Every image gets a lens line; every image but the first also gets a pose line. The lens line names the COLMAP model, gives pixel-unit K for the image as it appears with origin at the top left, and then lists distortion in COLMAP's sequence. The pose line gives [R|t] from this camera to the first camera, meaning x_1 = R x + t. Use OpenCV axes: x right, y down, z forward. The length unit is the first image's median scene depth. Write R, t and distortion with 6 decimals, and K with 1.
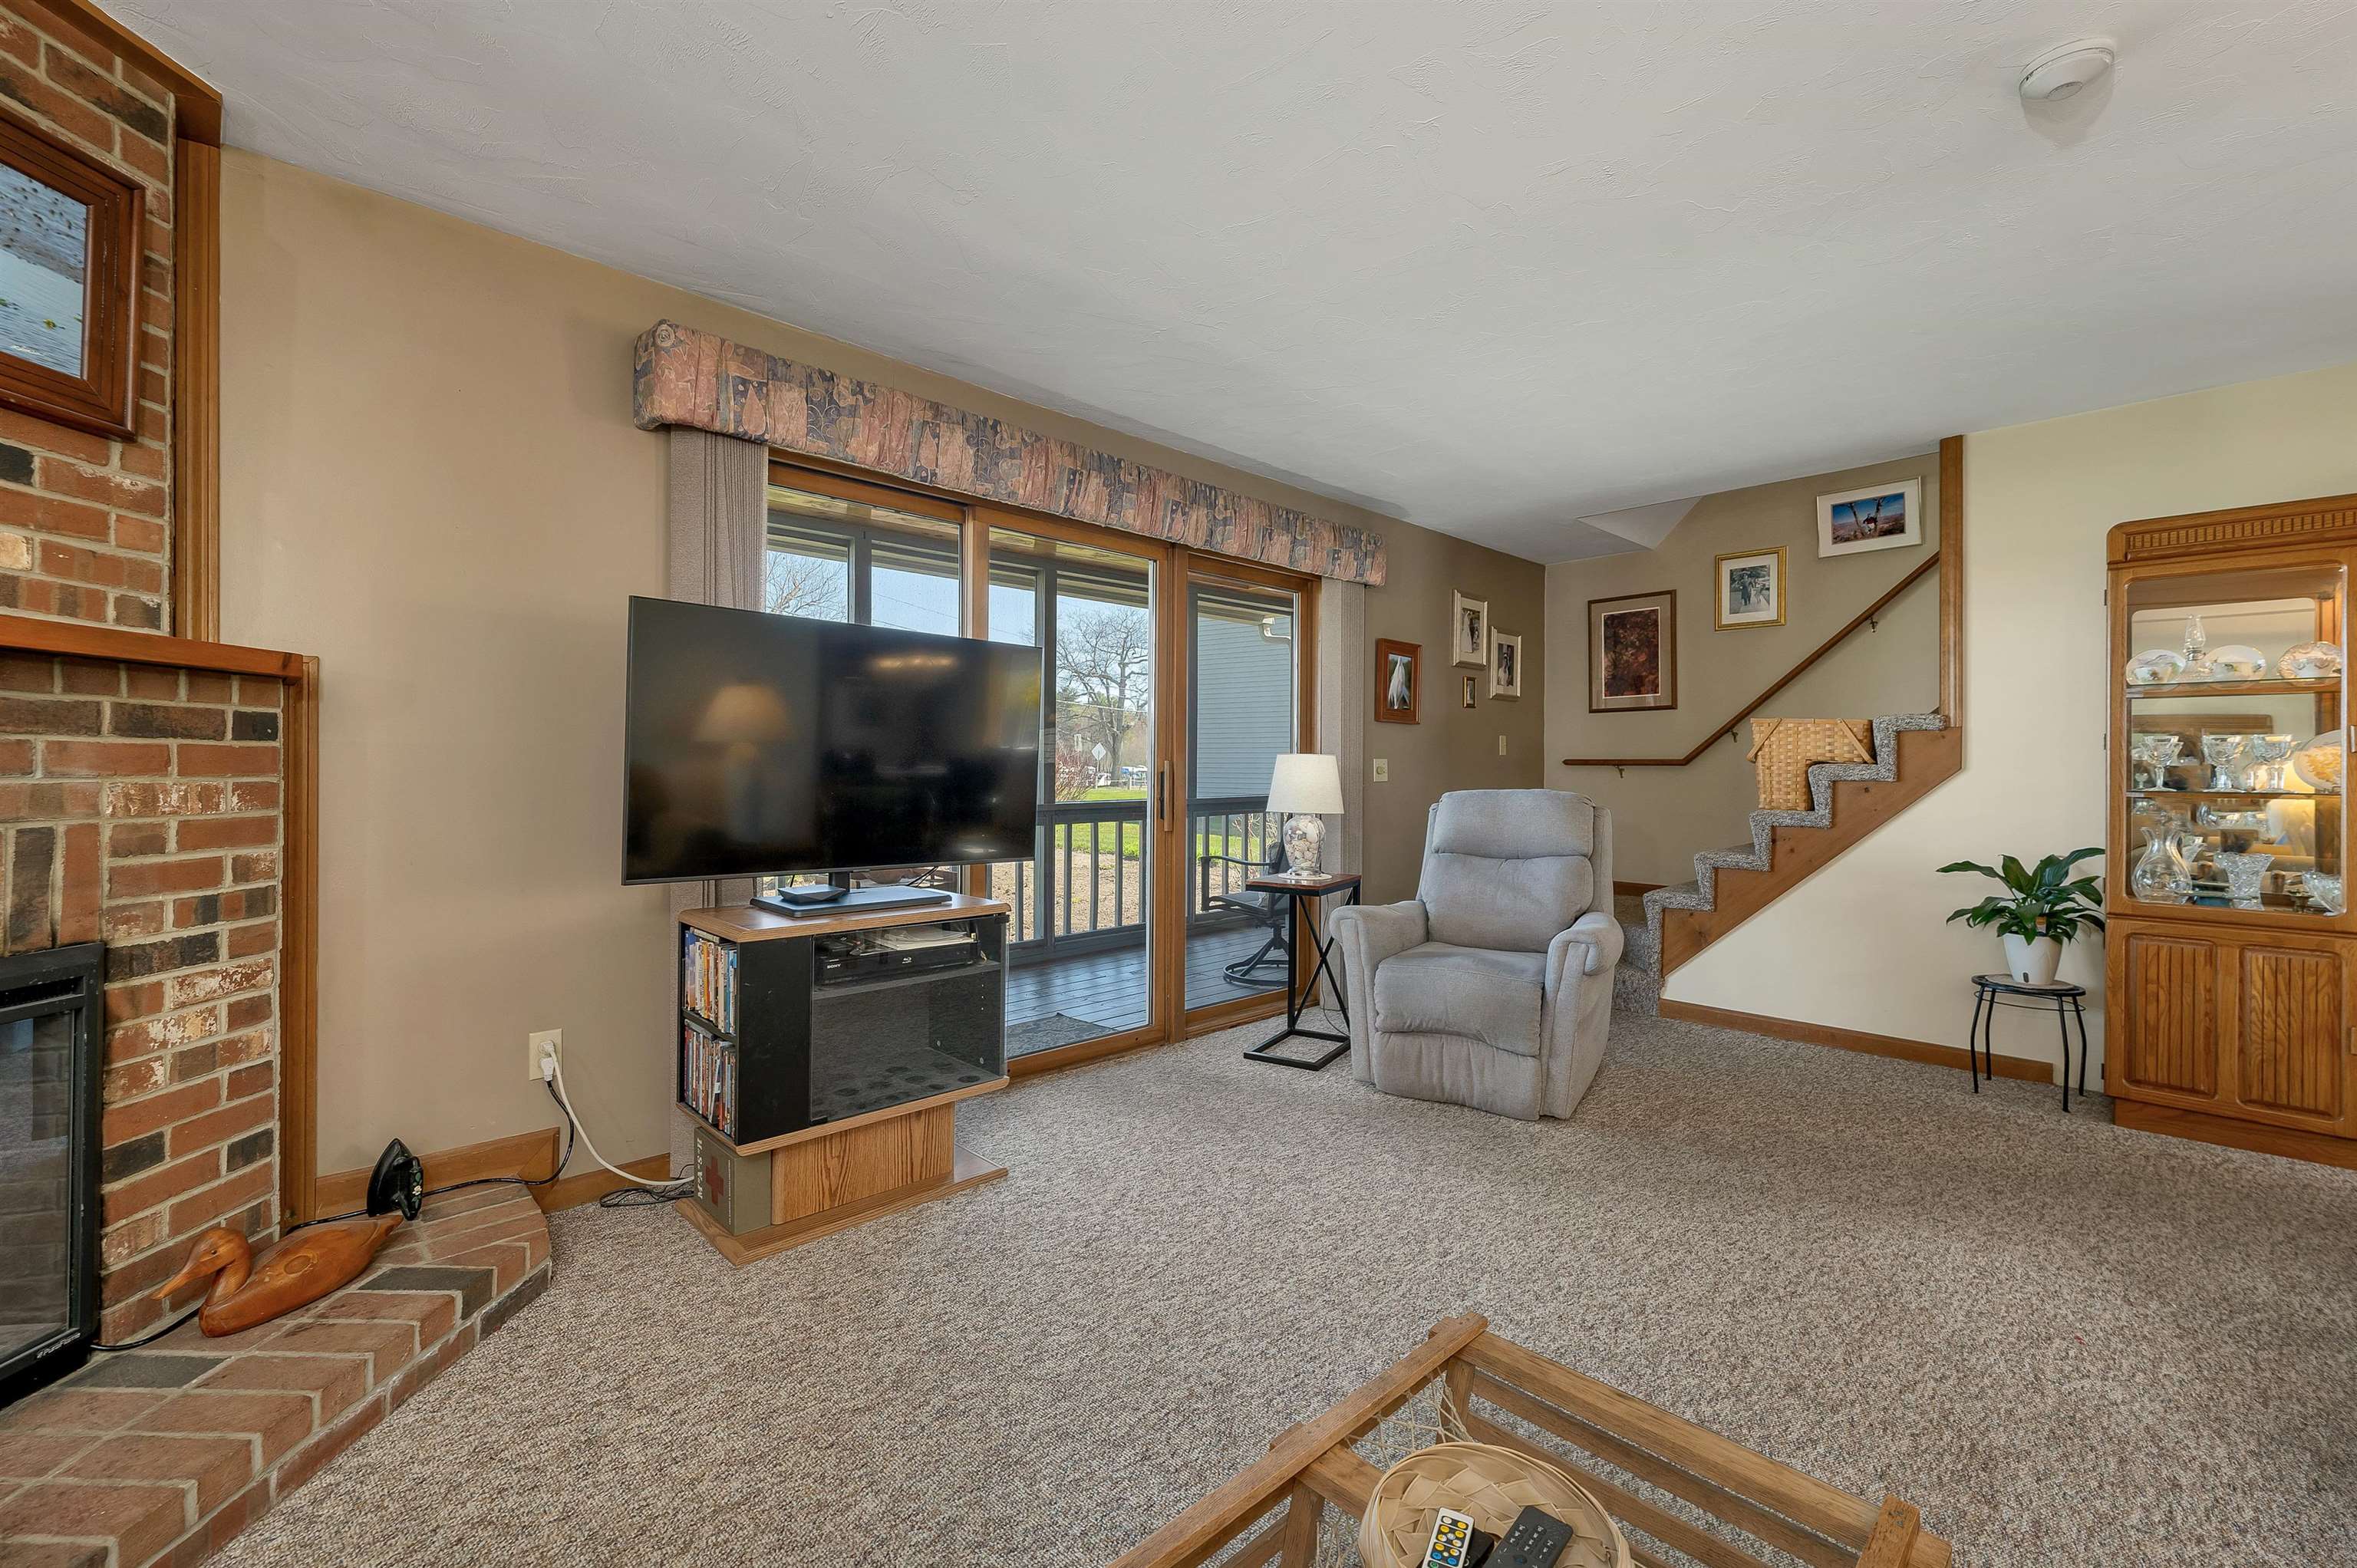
lens RADIAL K [[992.4, 0, 1183.0], [0, 992.4, 764.7], [0, 0, 1]] dist [0.009159, 0.000047]
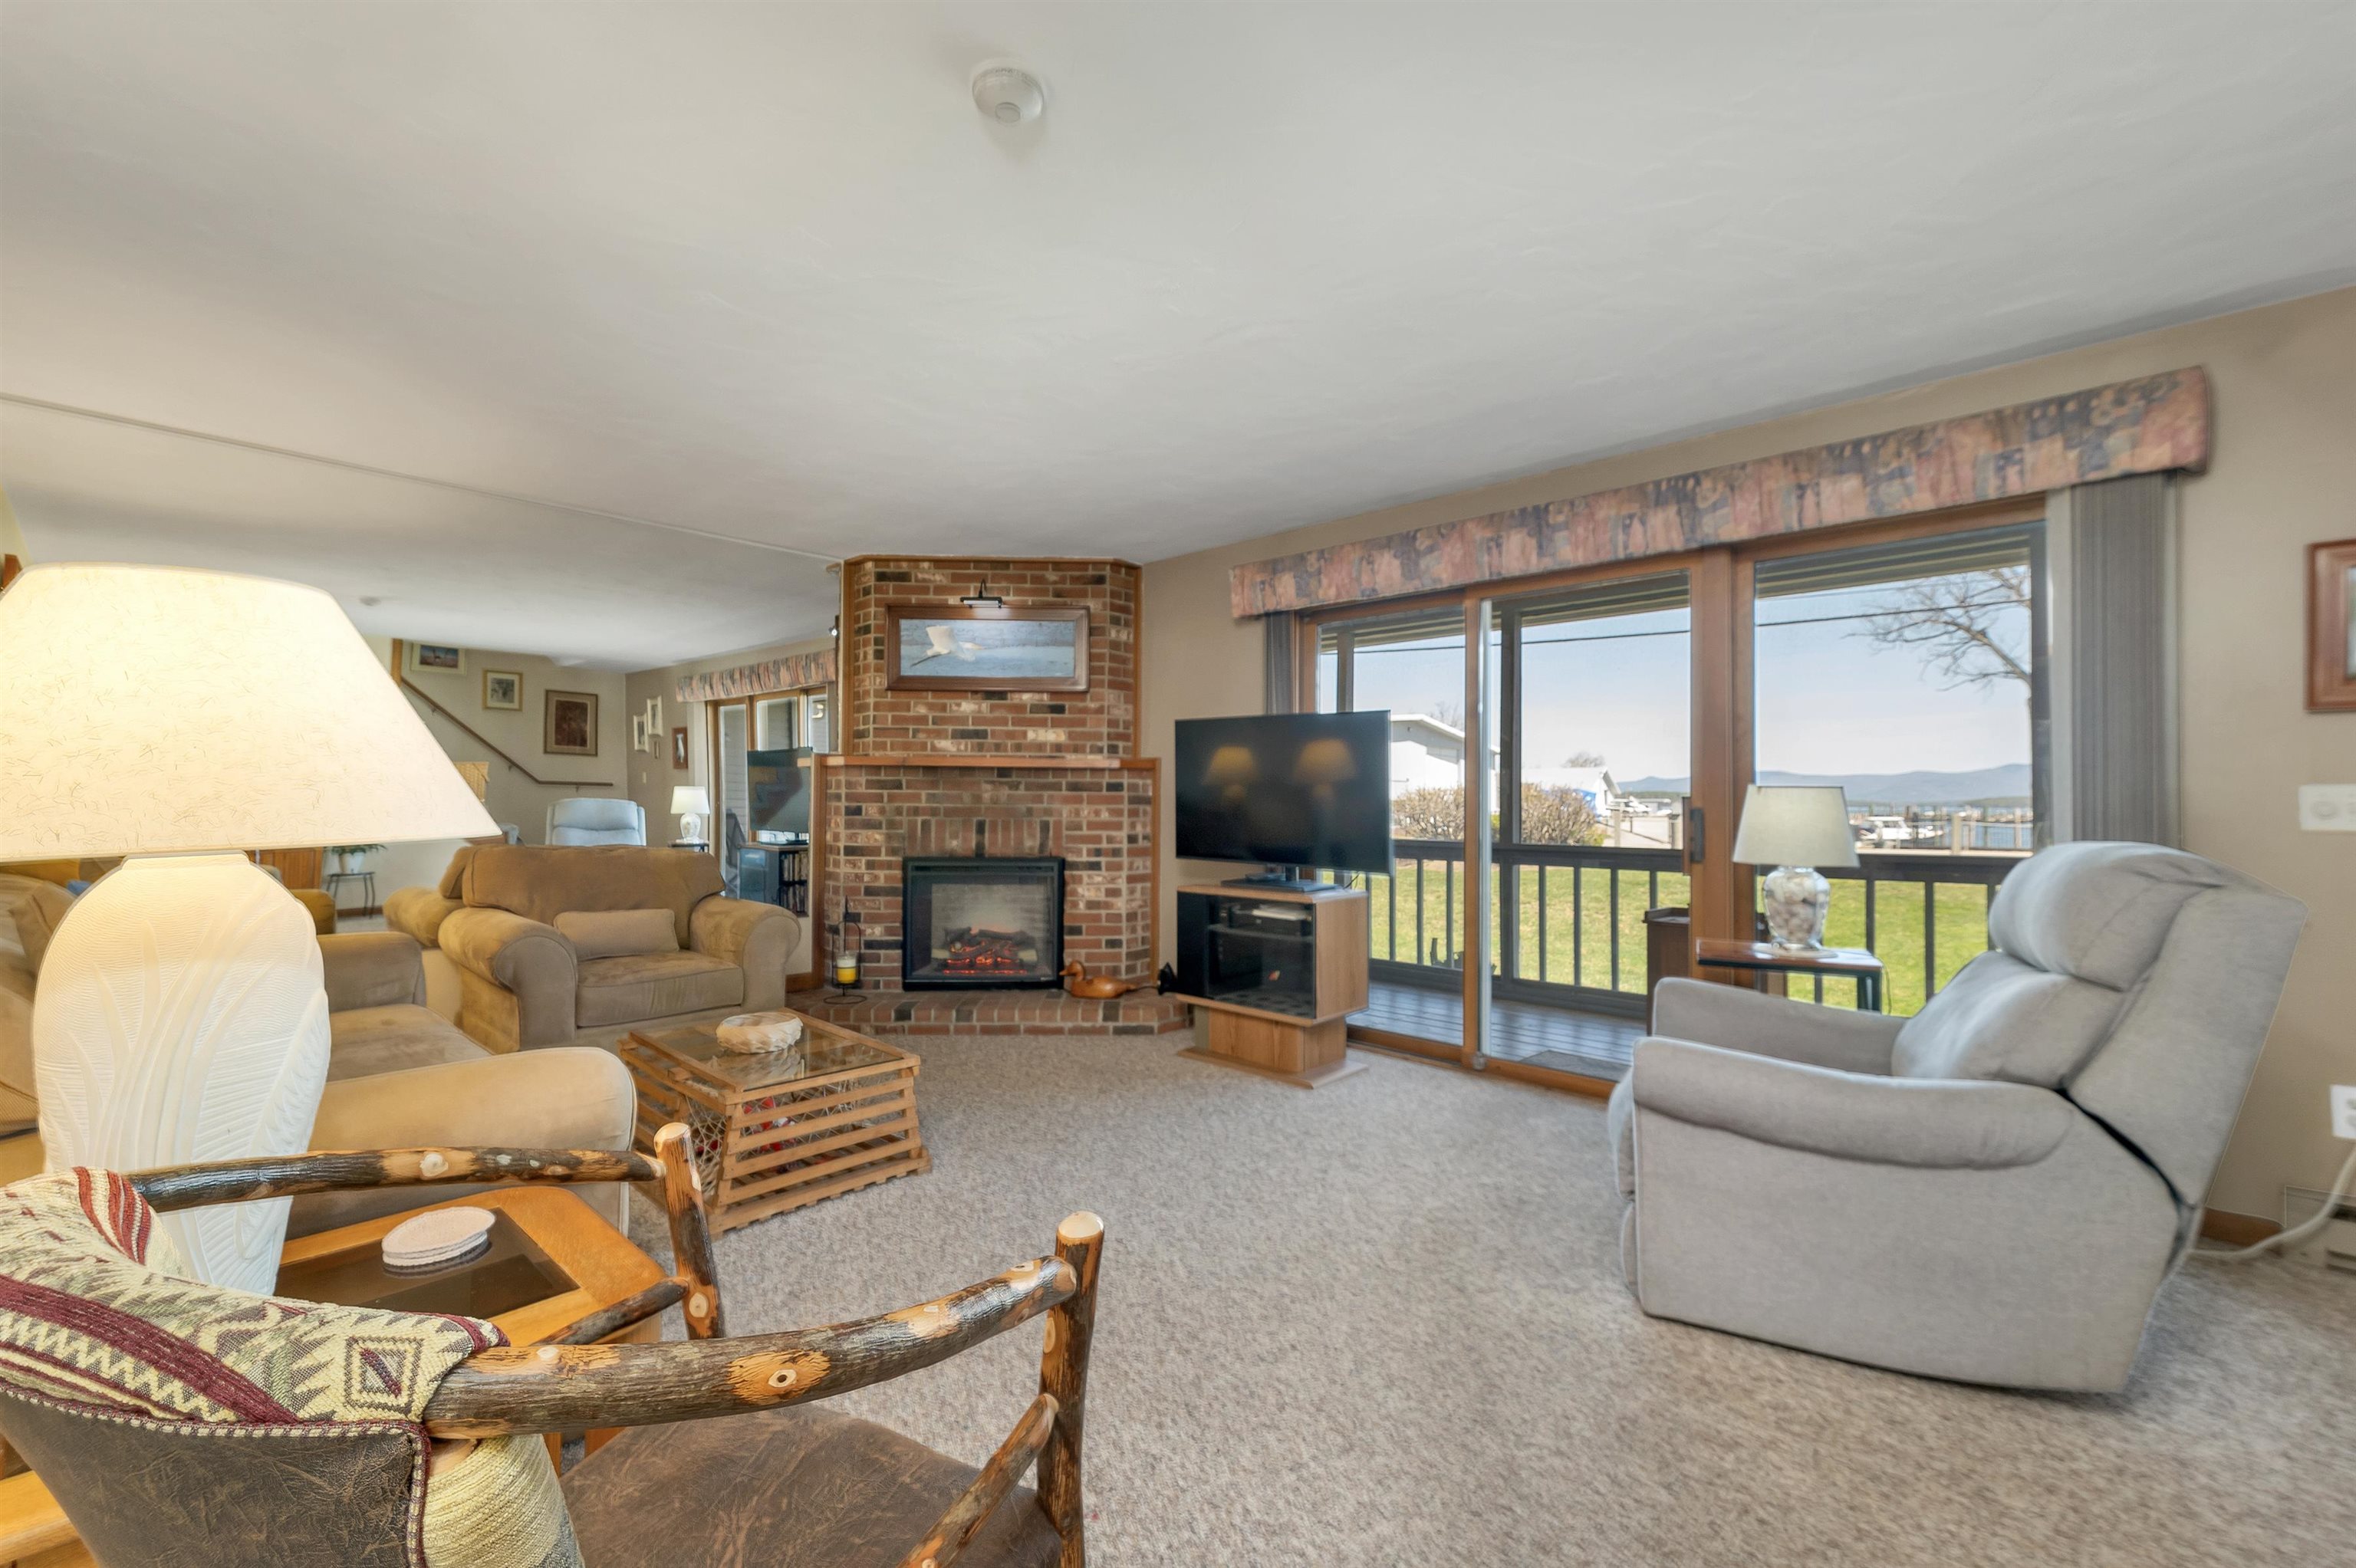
lens RADIAL K [[980.0, 0, 1177.5], [0, 980.0, 790.9], [0, 0, 1]] dist [0.009095, 0.000068]
pose [[0.043070, -0.016970, -0.998928, 0.966673], [-0.002341, 0.999851, -0.017087, 0.009556], [0.999069, 0.003075, 0.043024, 0.592911]]
